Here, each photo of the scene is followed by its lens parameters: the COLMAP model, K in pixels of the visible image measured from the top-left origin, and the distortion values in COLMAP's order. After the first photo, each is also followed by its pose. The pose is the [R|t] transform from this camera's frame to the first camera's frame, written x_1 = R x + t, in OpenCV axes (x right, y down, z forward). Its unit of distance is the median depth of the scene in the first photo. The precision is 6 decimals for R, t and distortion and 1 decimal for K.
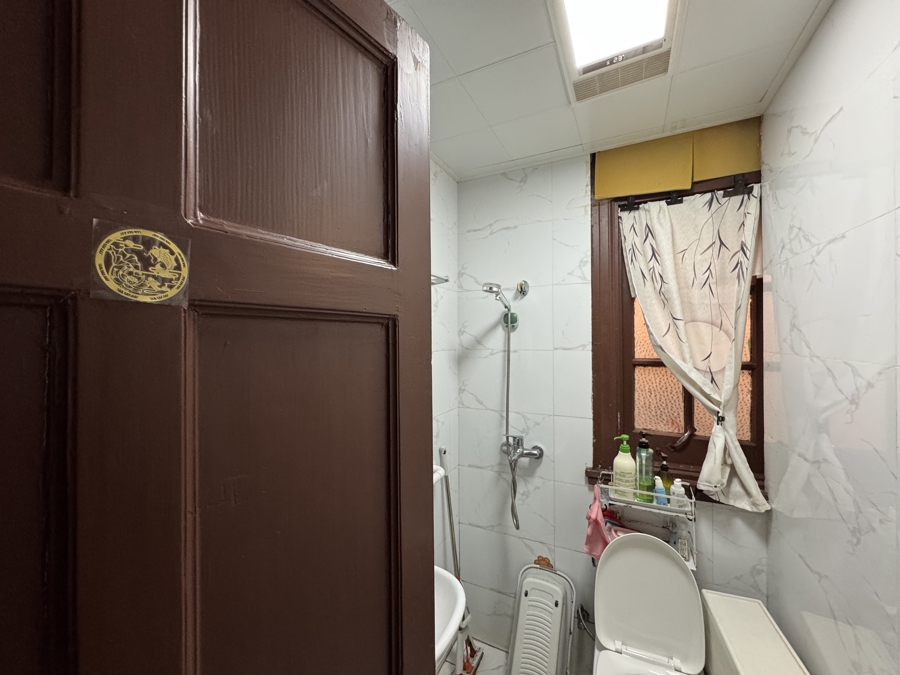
lens RADIAL K [[359.4, 0, 451.3], [0, 359.4, 340.3], [0, 0, 1]] dist [-0.000287, -0.000143]
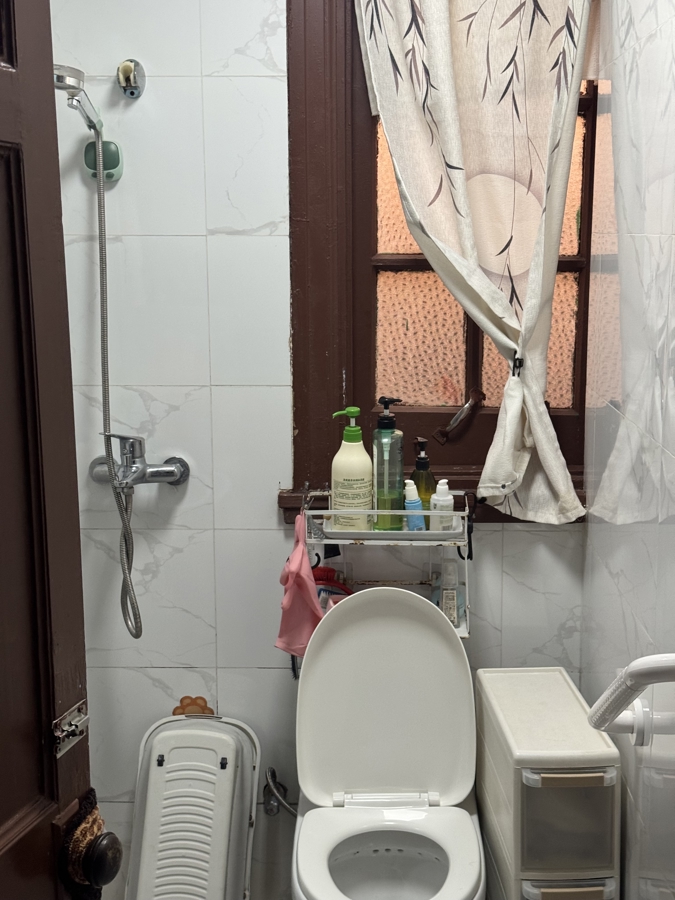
lens RADIAL K [[1242.9, 0, 337.5], [0, 1242.9, 450.0], [0, 0, 1]] dist [0.131333, -0.070713]
pose [[0.918850, -0.064663, 0.389273, -0.196415], [-0.001253, 0.986000, 0.166744, 0.035767], [-0.394605, -0.153700, 0.905905, -0.525433]]
